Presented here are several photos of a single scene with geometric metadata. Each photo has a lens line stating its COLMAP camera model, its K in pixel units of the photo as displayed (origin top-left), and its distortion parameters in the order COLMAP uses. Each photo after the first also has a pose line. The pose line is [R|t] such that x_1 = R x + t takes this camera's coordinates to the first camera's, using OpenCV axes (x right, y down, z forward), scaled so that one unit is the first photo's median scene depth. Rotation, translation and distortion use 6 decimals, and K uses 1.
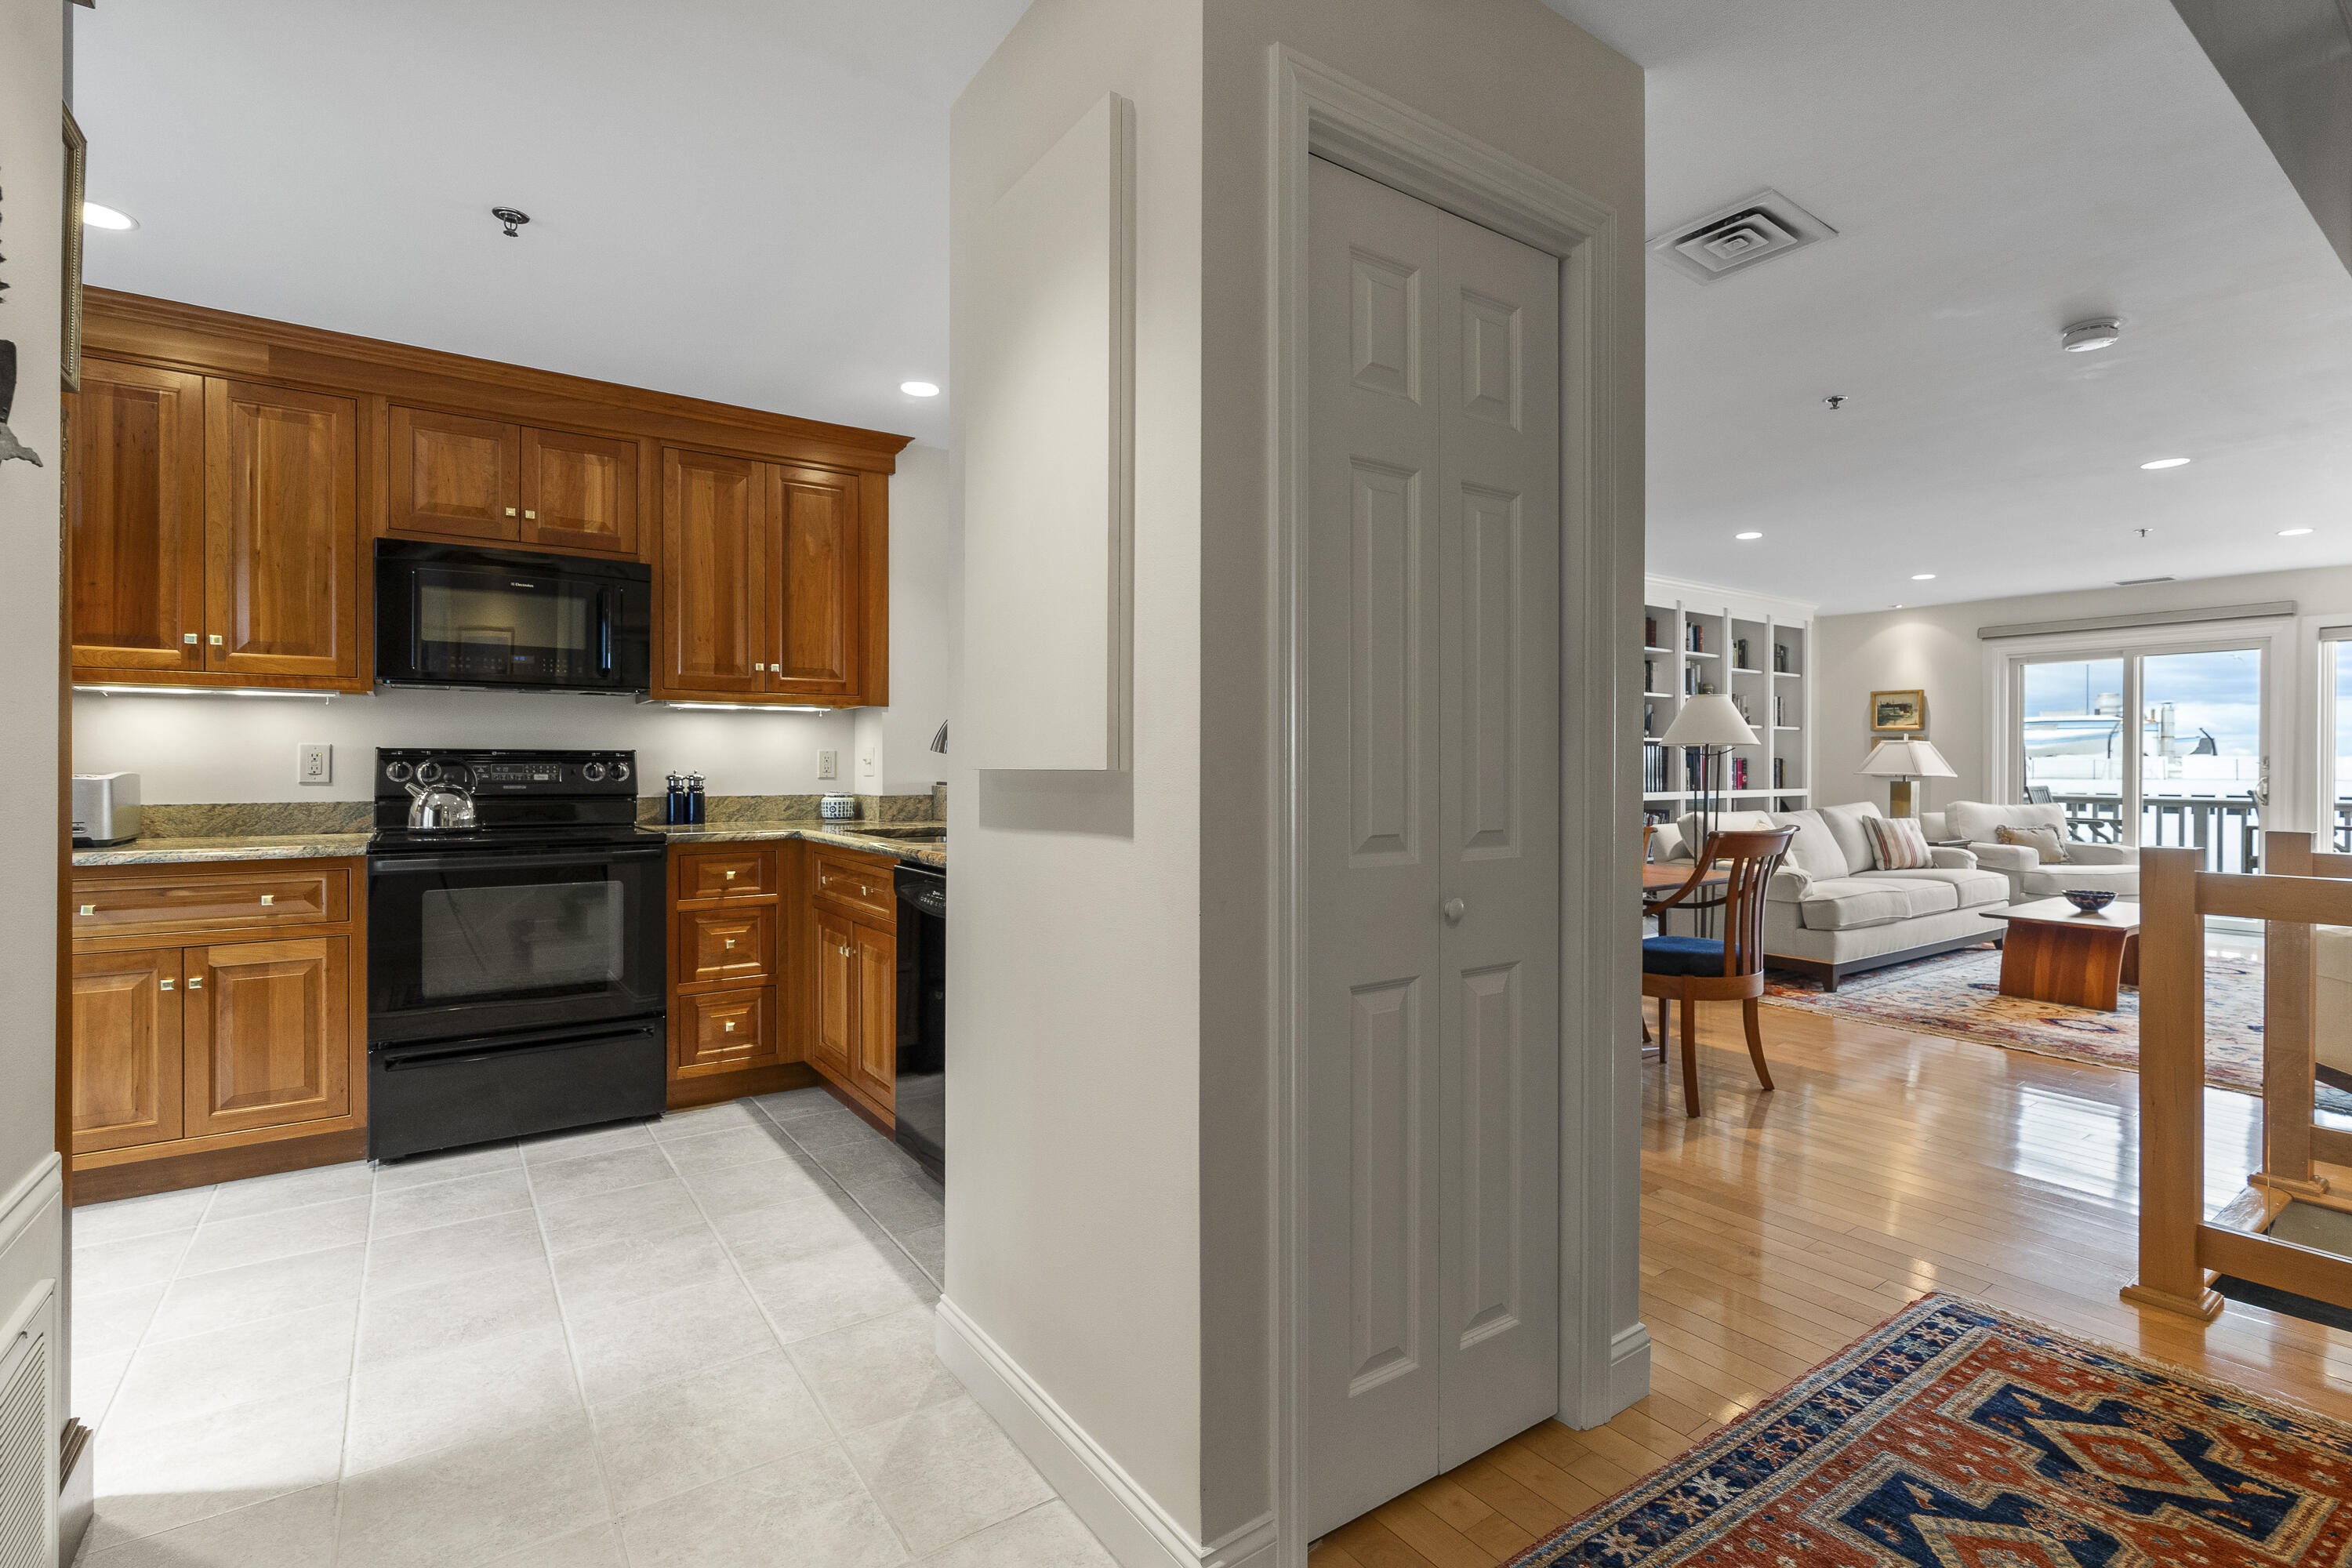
lens RADIAL K [[1080.4, 0, 1181.1], [0, 1080.4, 767.9], [0, 0, 1]] dist [-0.004985, 0.003031]
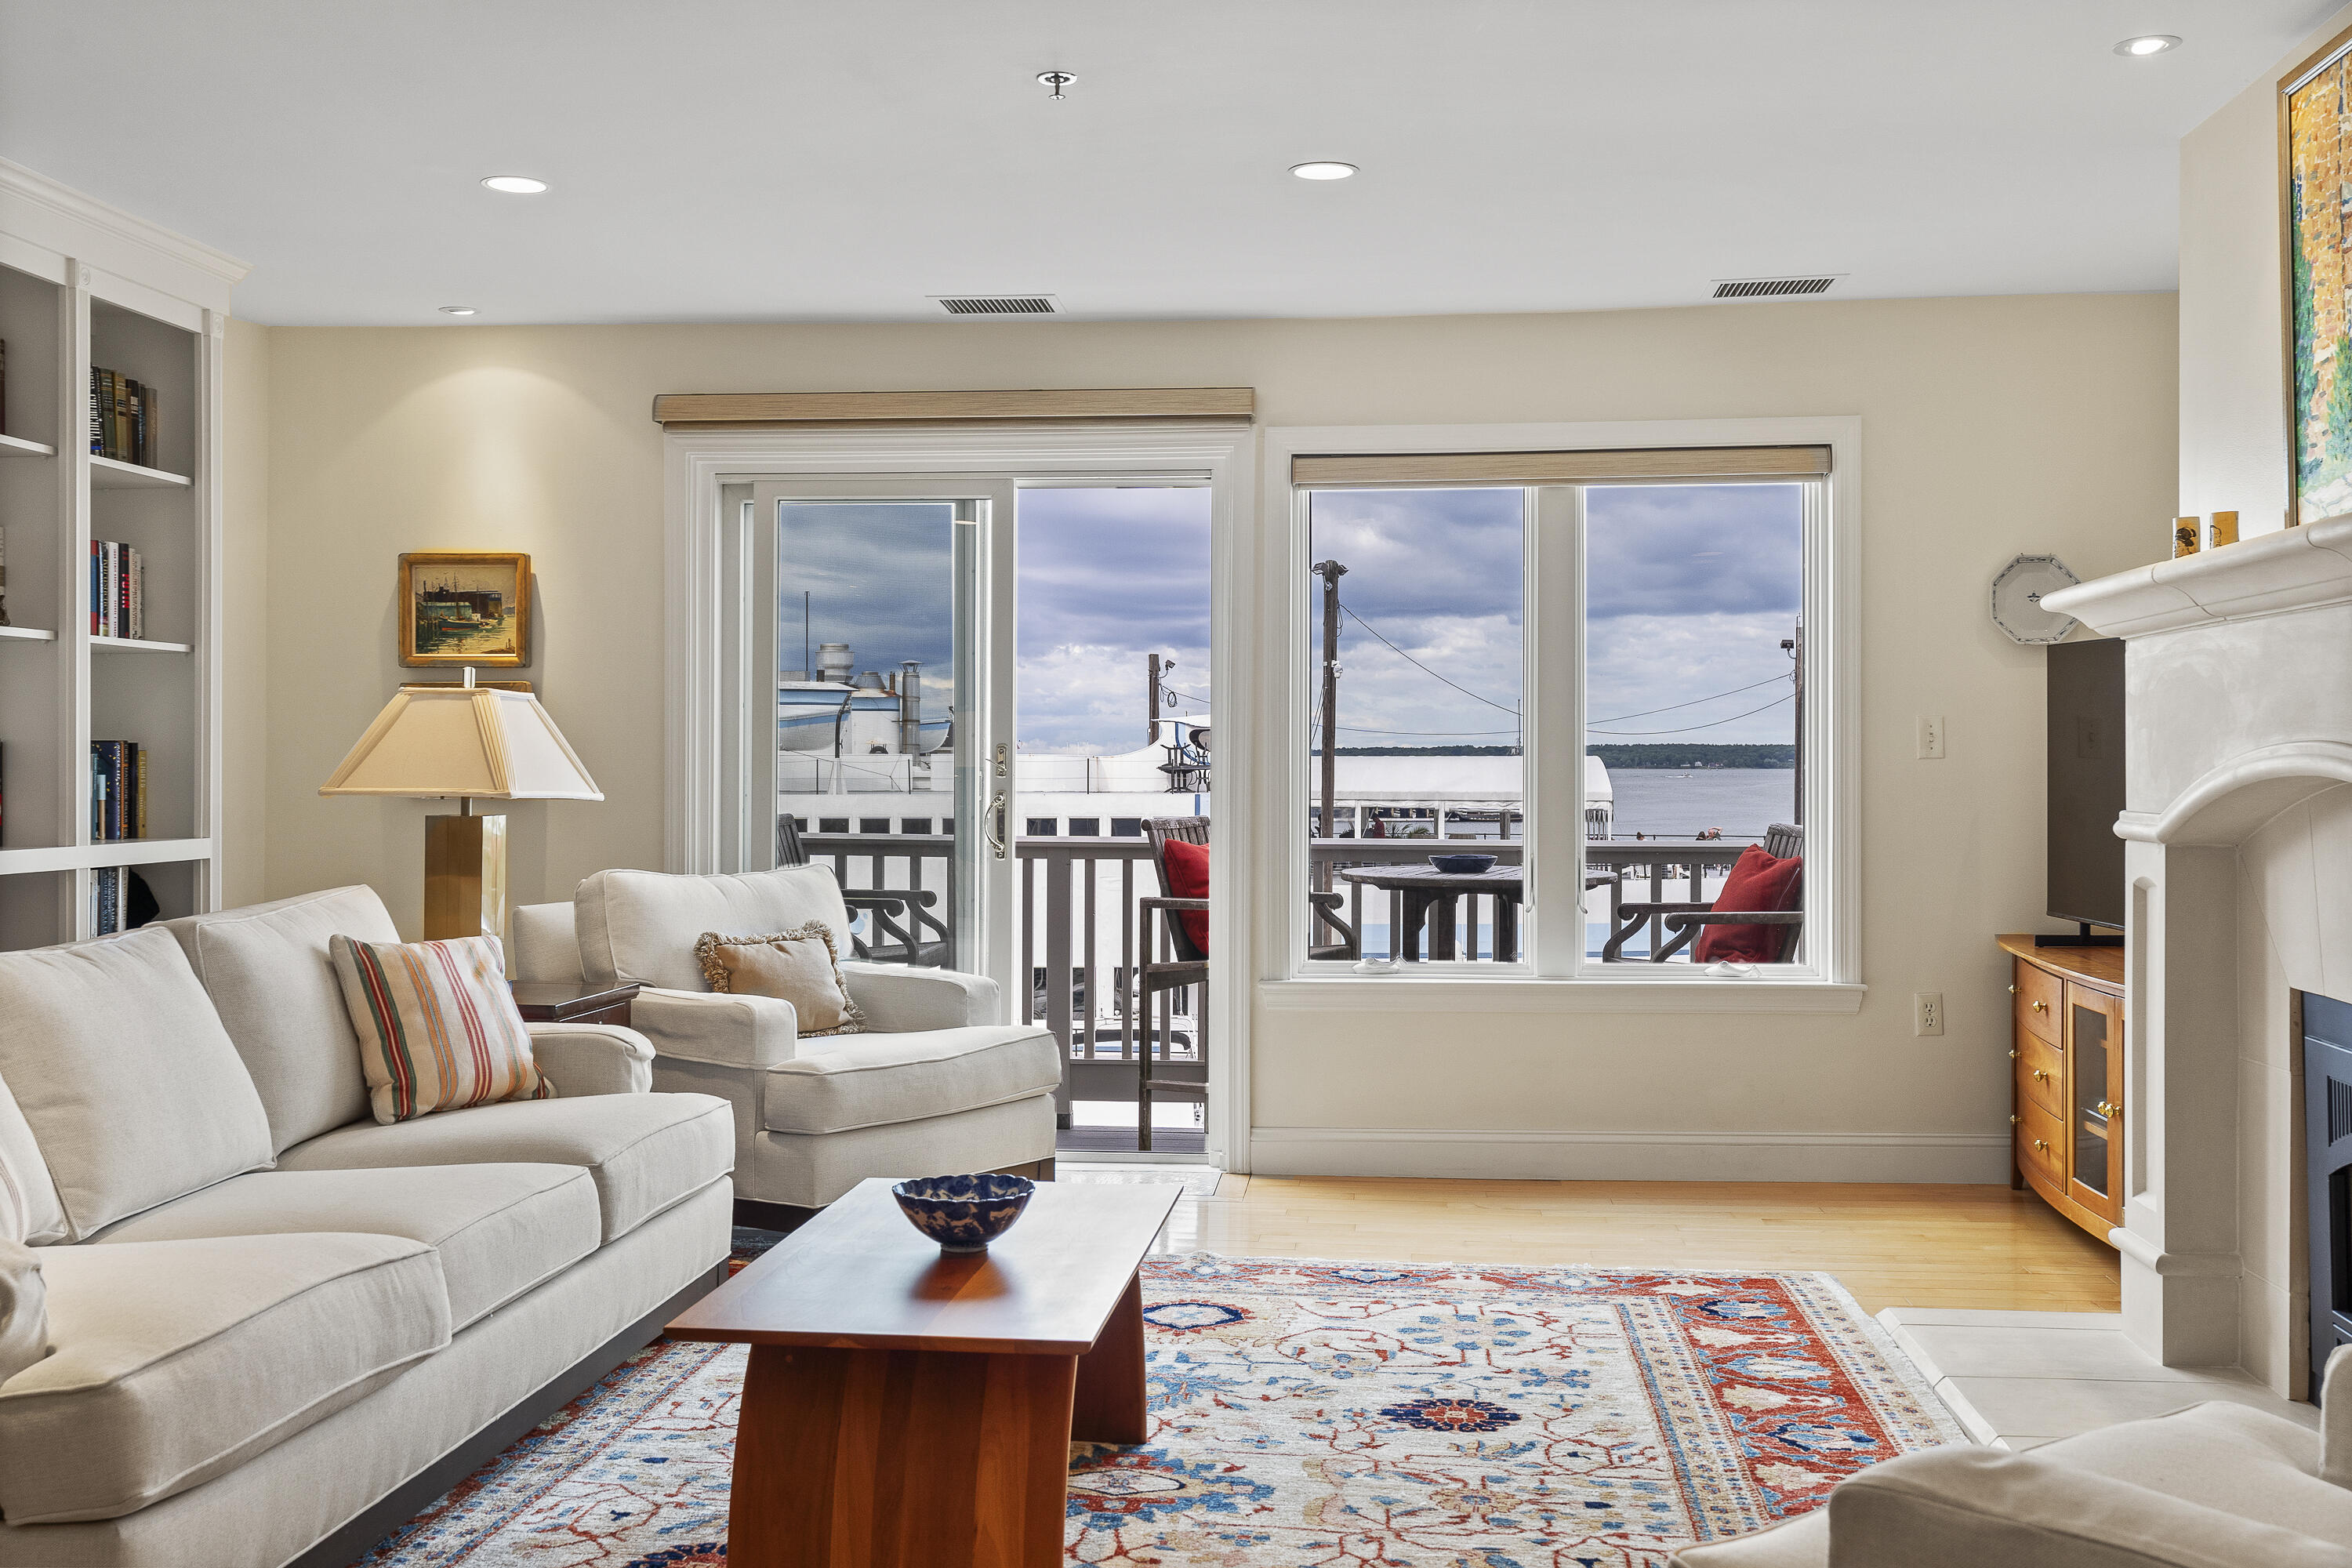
lens RADIAL K [[2316.4, 0, 1168.7], [0, 2316.4, 773.5], [0, 0, 1]] dist [0.003348, 0.000000]
pose [[0.654519, -0.001515, 0.756044, 0.310643], [0.001170, 0.999999, 0.000991, -0.000401], [-0.756045, 0.000236, 0.654520, 0.424123]]
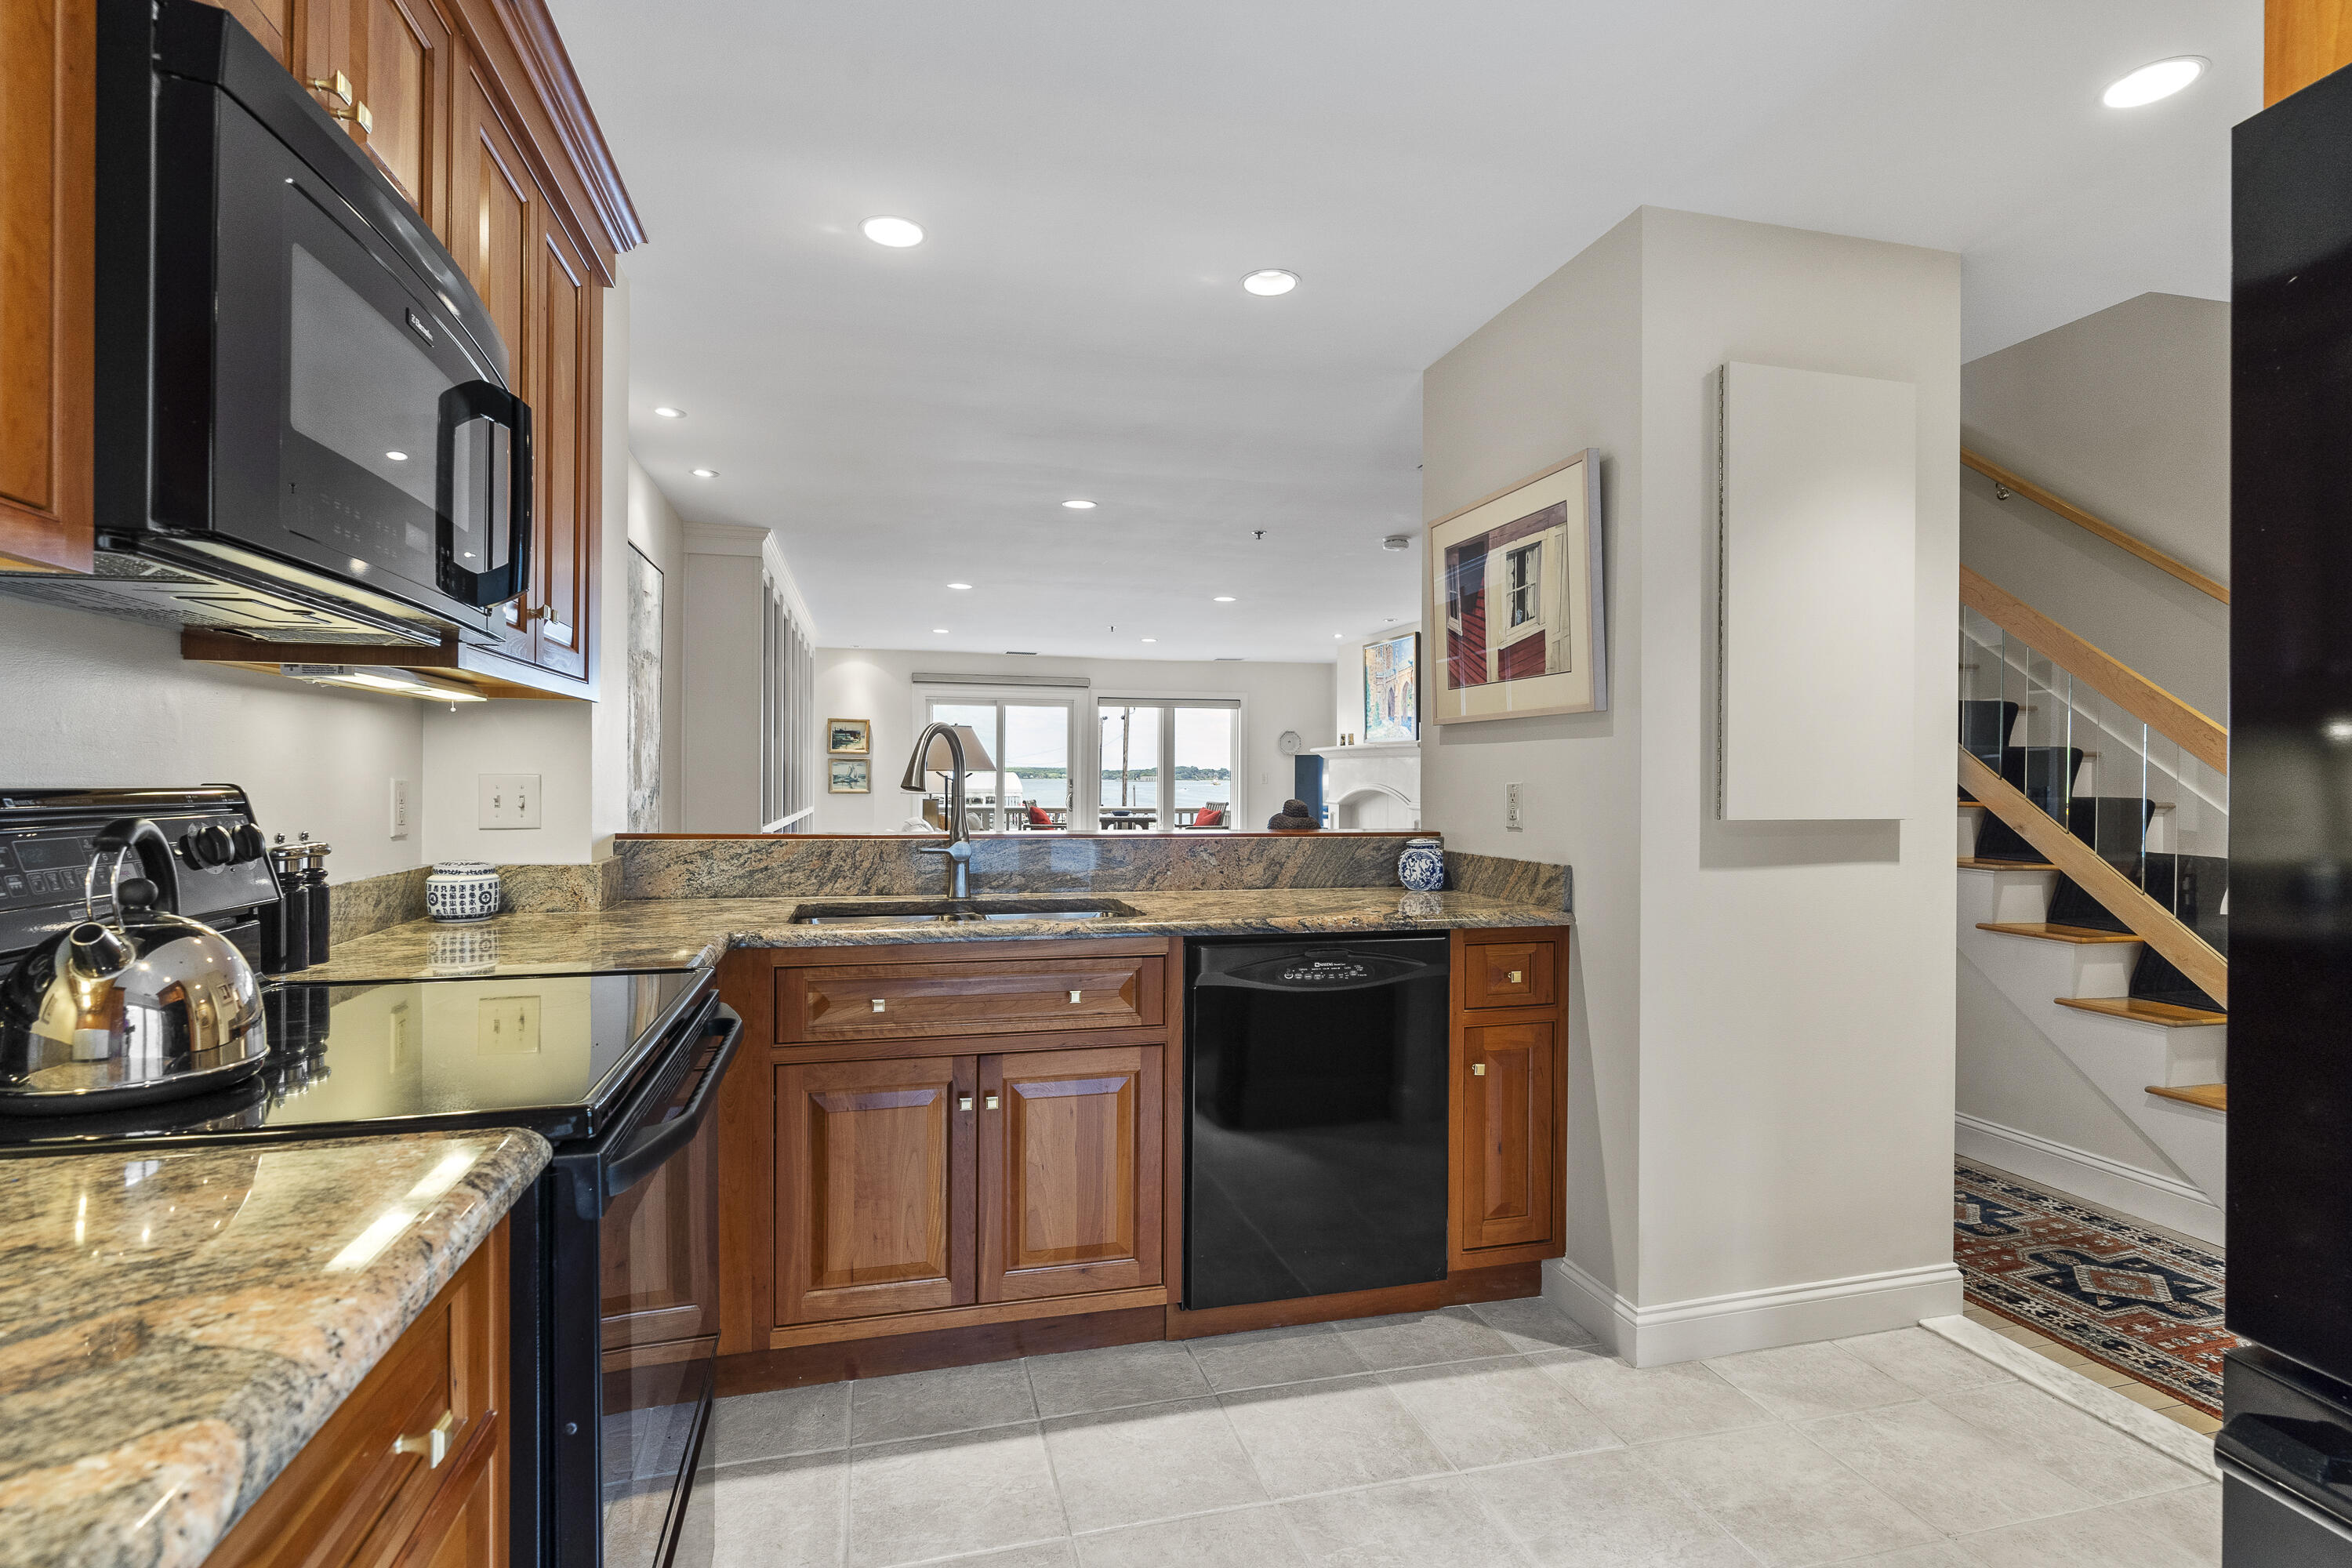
lens RADIAL K [[1127.5, 0, 1184.9], [0, 1127.5, 779.7], [0, 0, 1]] dist [-0.004447, -0.002729]
pose [[0.344364, 0.001152, 0.938836, -0.442184], [-0.003402, 0.999994, 0.000021, -0.010808], [-0.938830, -0.003201, 0.344366, 0.323744]]
